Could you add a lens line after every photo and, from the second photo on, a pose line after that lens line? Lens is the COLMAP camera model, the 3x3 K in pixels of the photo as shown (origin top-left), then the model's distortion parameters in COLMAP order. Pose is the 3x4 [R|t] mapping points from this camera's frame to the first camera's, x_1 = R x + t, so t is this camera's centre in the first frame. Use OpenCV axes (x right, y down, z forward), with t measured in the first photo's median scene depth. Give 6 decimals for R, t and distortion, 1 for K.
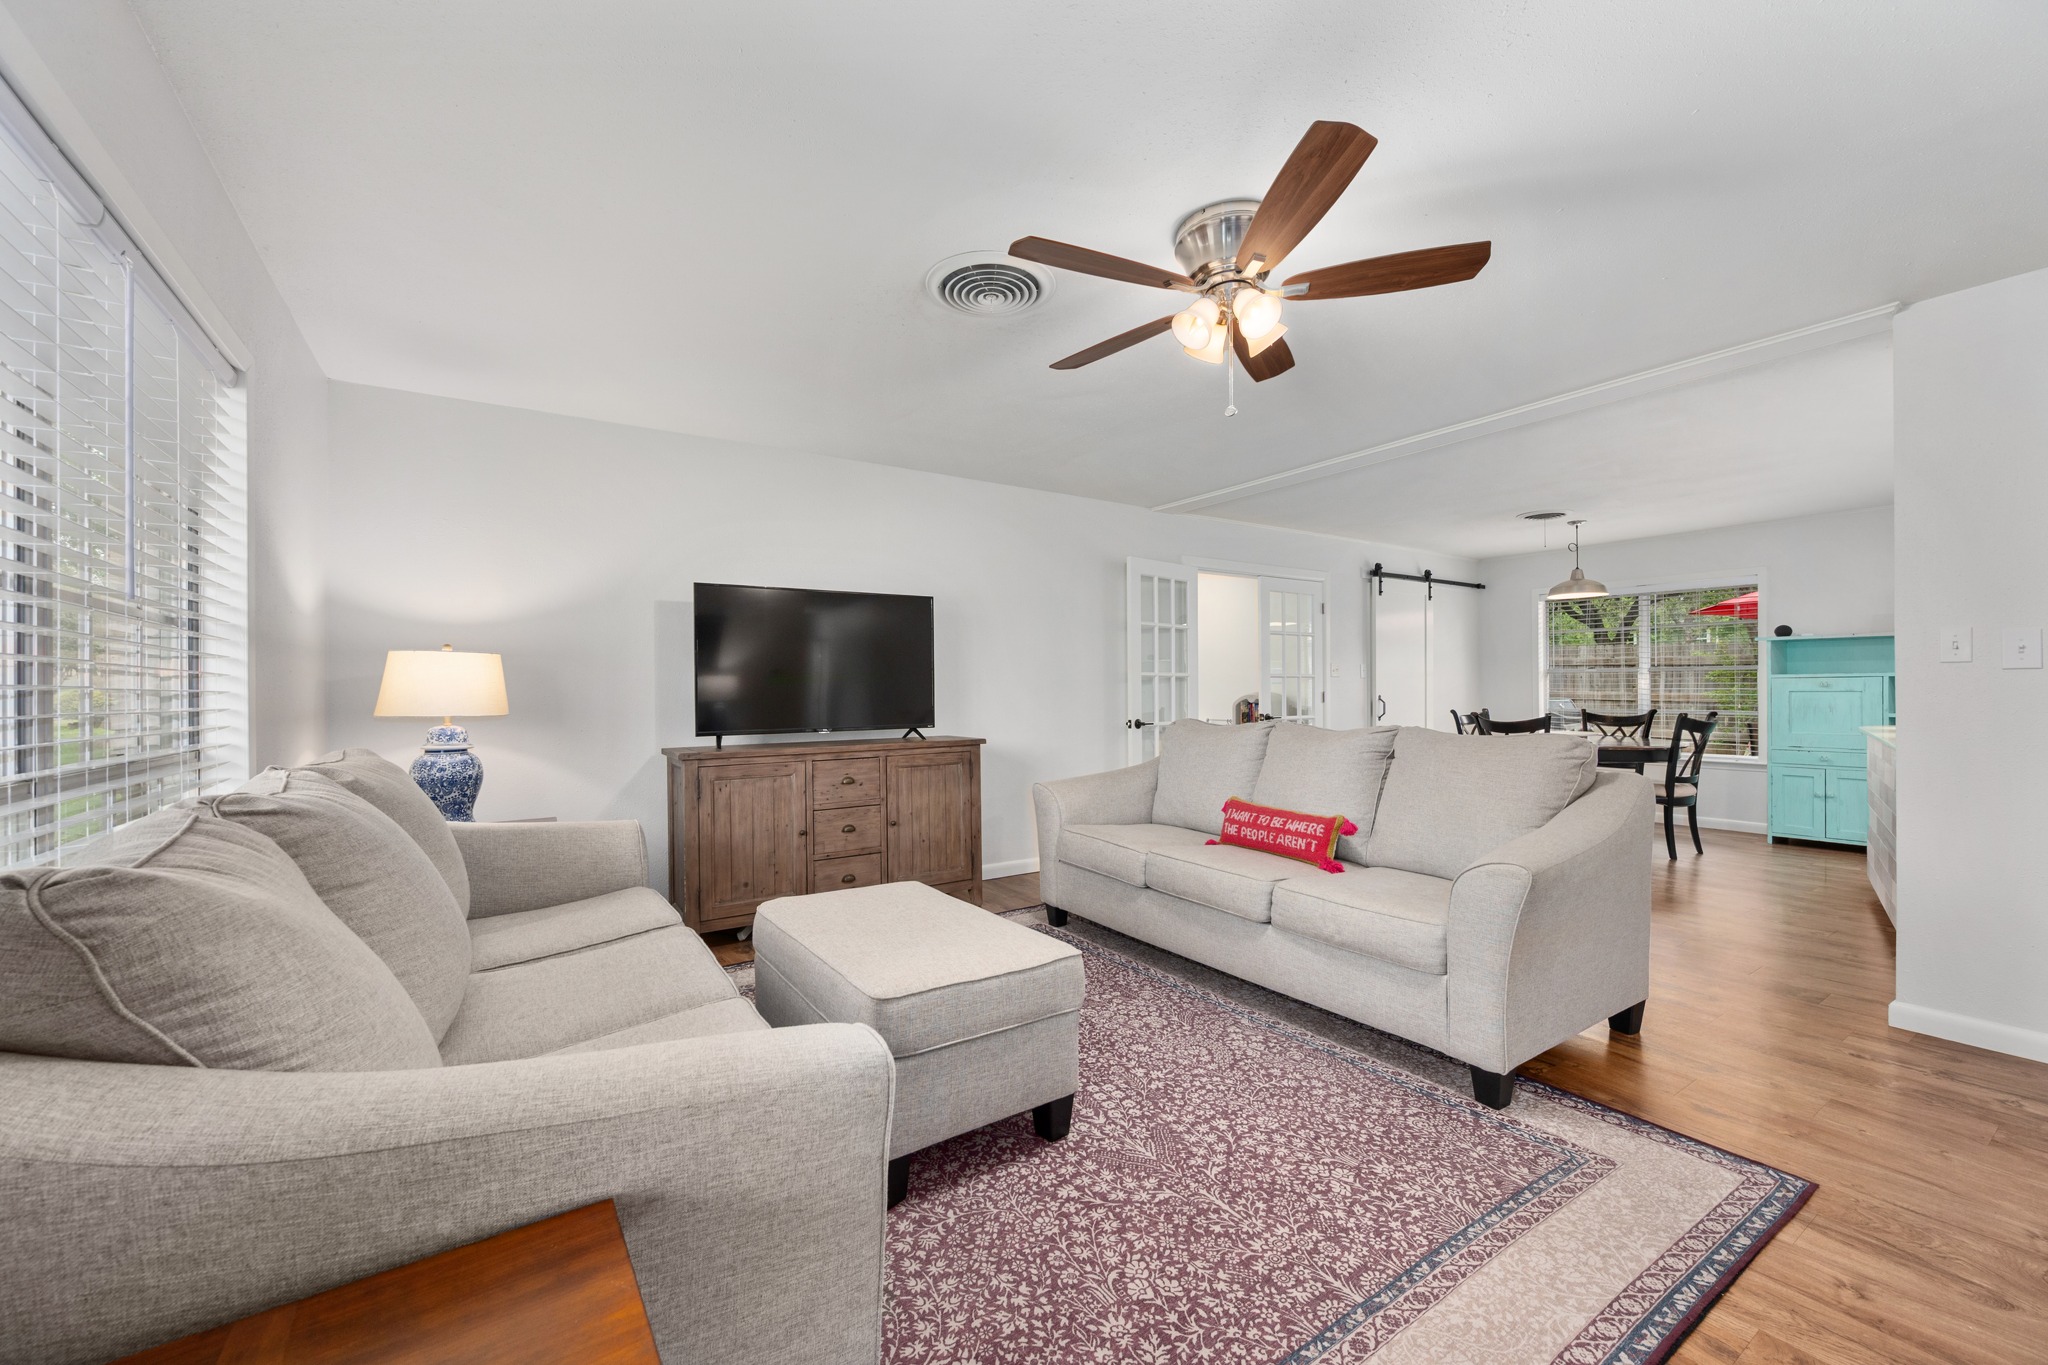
lens RADIAL K [[802.8, 0, 1019.3], [0, 802.8, 688.3], [0, 0, 1]] dist [0.000283, -0.000175]
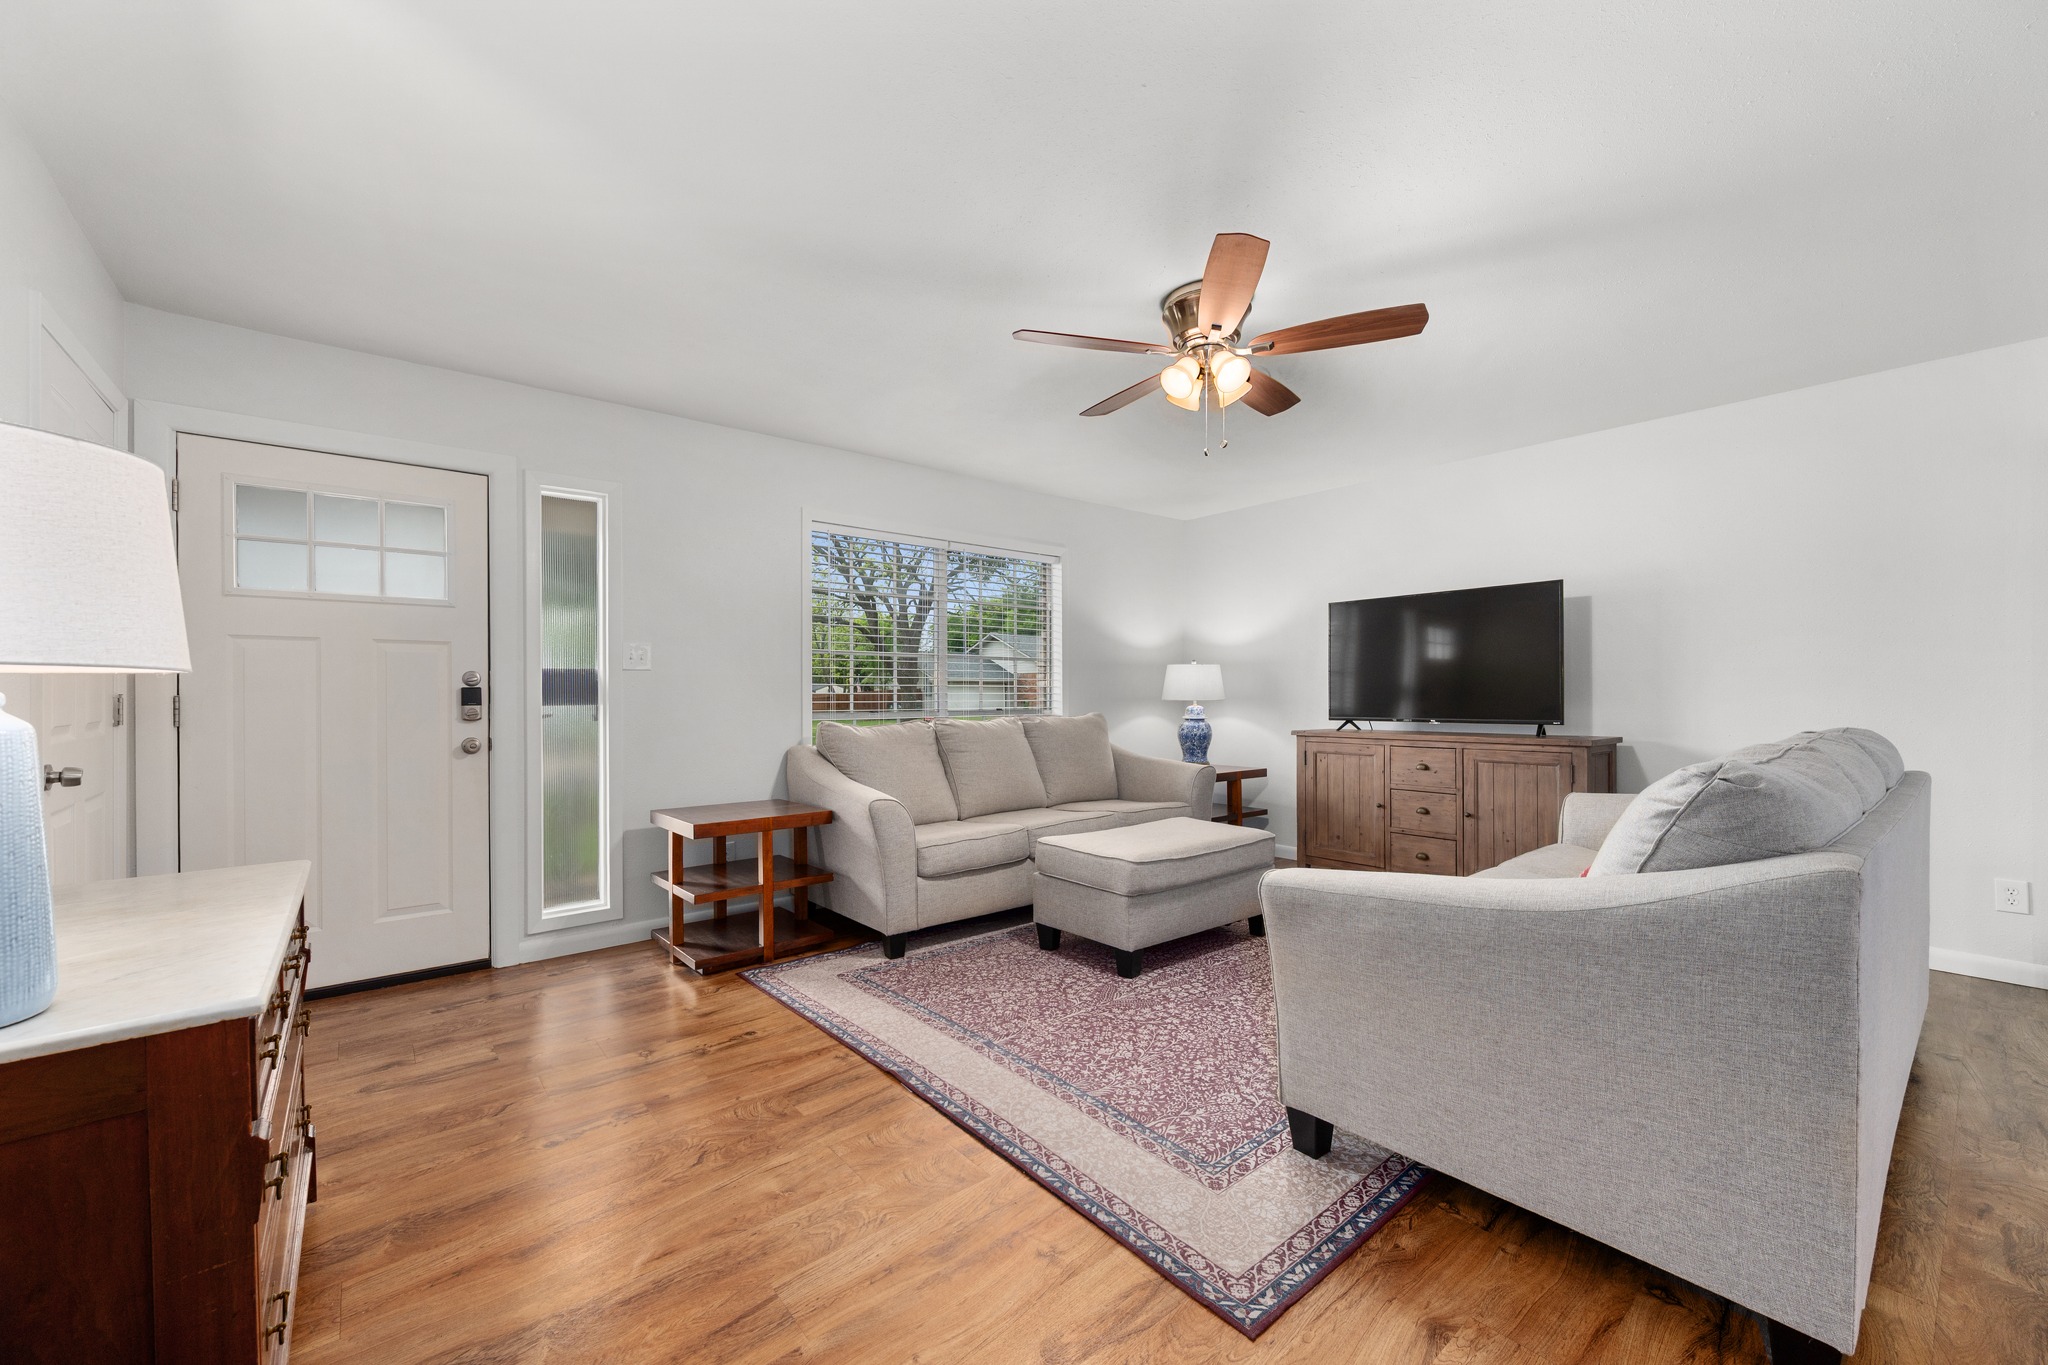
lens RADIAL K [[802.8, 0, 1020.9], [0, 802.8, 690.0], [0, 0, 1]] dist [0.000283, -0.000175]
pose [[0.113085, 0.003742, -0.993578, 1.517996], [0.005680, 0.999974, 0.004412, 0.004167], [0.993569, -0.006142, 0.113061, 0.620653]]
